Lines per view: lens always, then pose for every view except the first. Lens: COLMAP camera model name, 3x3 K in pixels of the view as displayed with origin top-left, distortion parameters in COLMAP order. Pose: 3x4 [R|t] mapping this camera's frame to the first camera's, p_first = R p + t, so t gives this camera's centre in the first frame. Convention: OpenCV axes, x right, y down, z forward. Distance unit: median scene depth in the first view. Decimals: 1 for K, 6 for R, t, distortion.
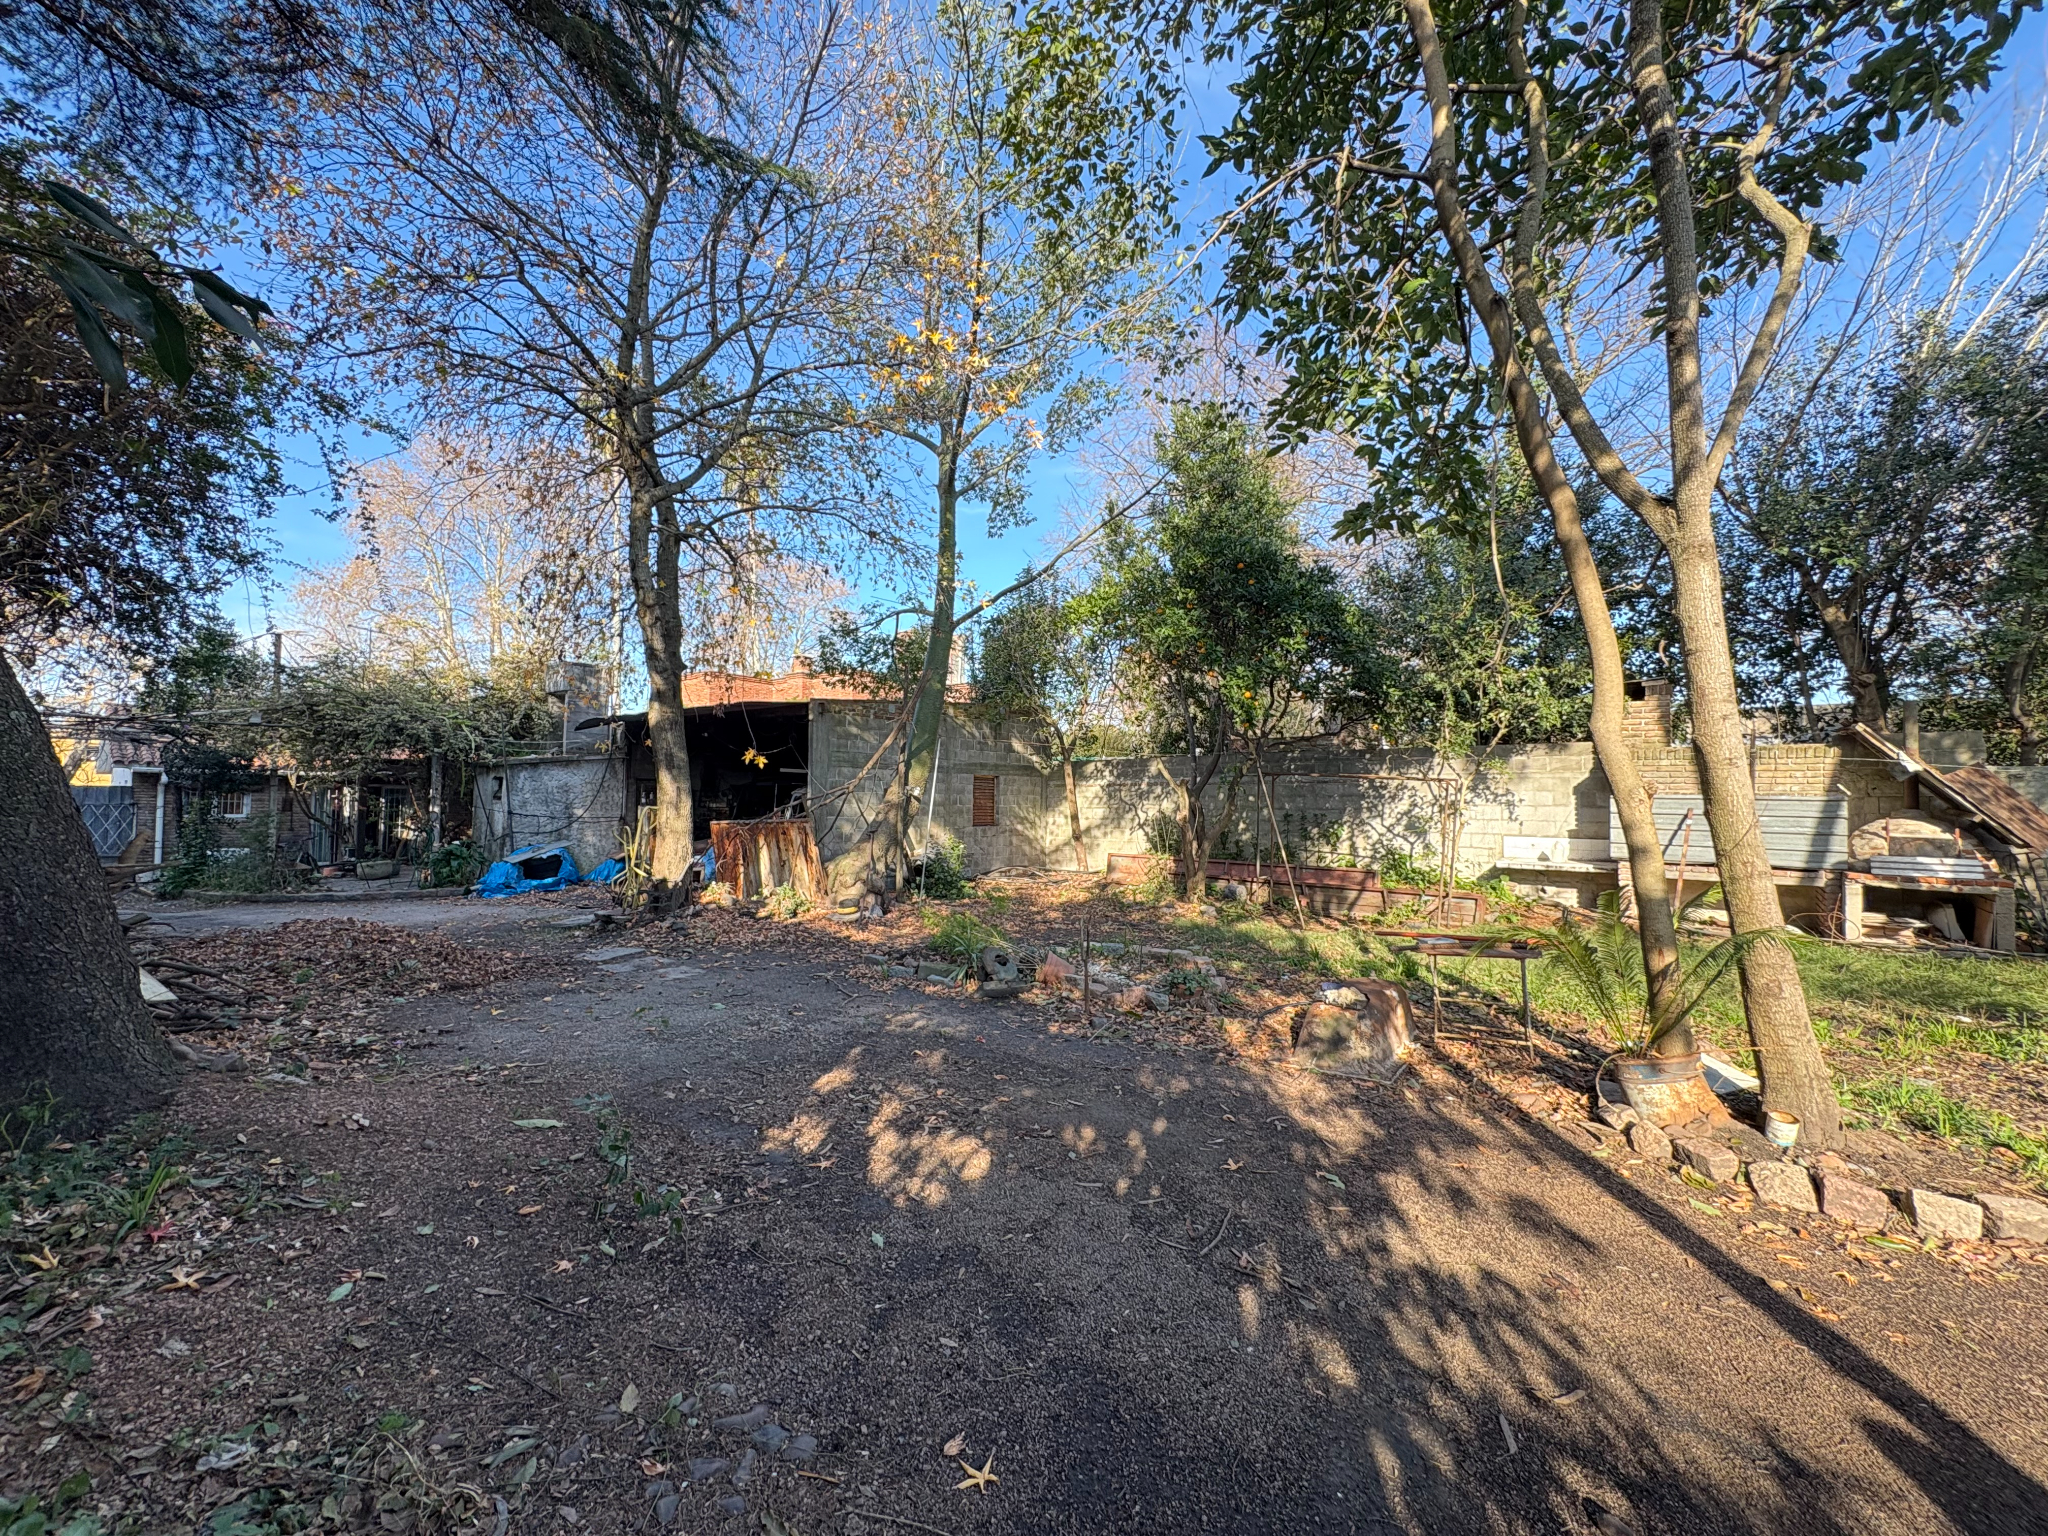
lens RADIAL K [[817.1, 0, 1021.4], [0, 817.1, 768.2], [0, 0, 1]] dist [0.000024, 0.000828]
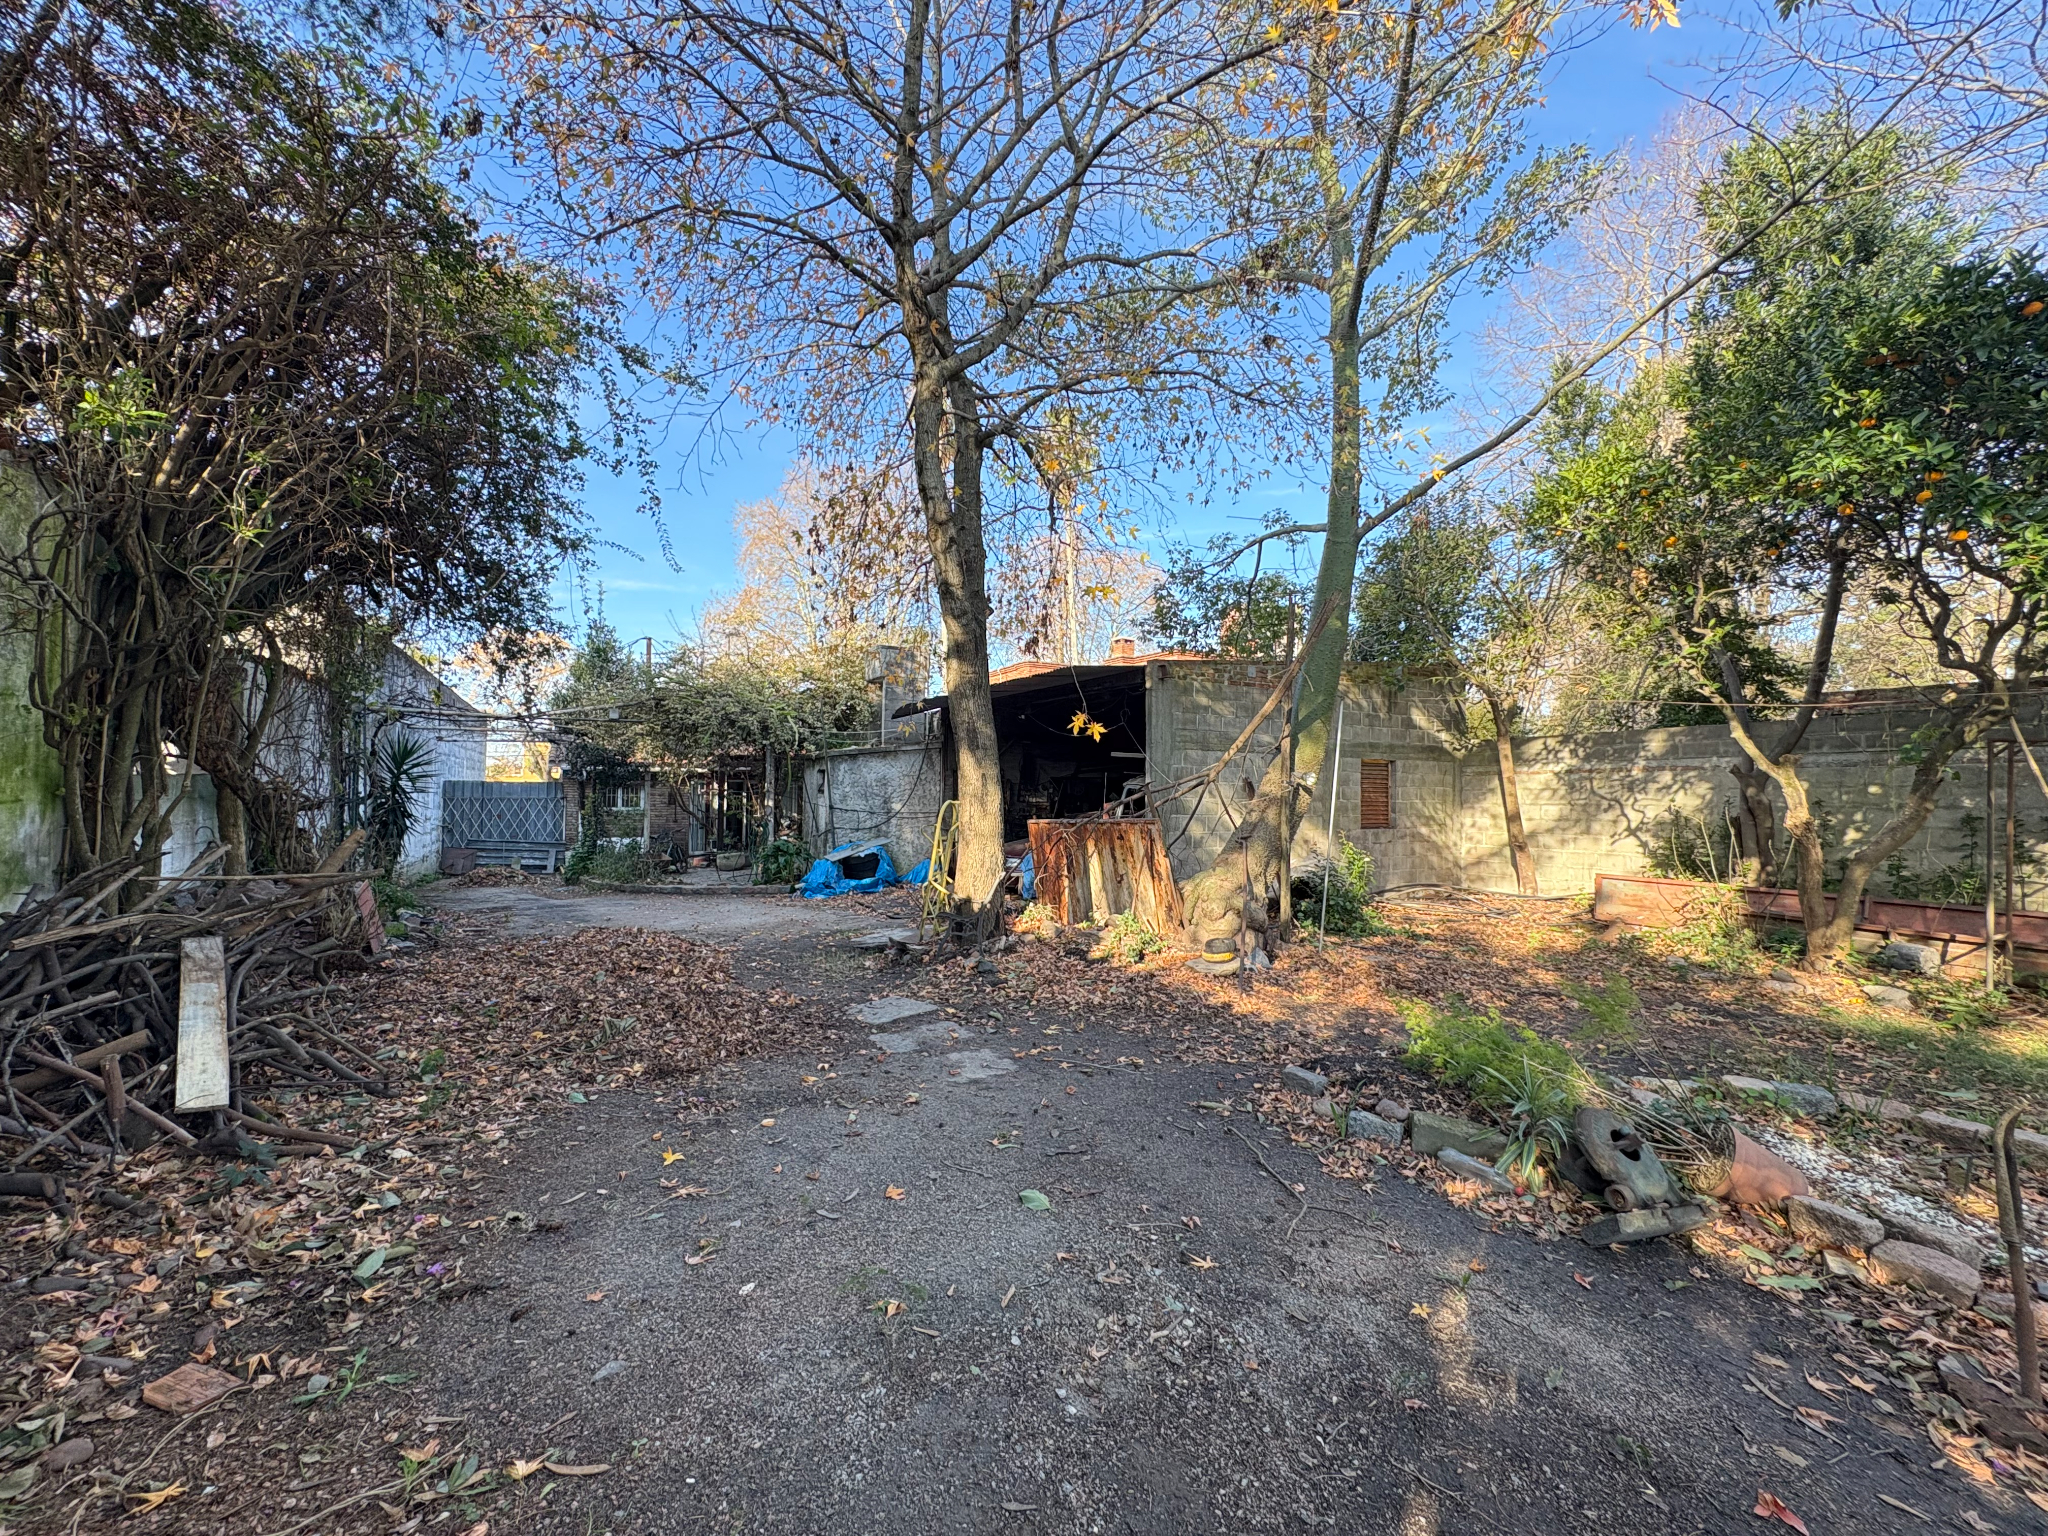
lens RADIAL K [[817.1, 0, 1021.4], [0, 817.1, 768.2], [0, 0, 1]] dist [0.000024, 0.000828]
pose [[0.929236, -0.012787, -0.369266, -0.083363], [0.014914, 0.999885, 0.002907, 0.011359], [0.369186, -0.008209, 0.929319, 0.234523]]
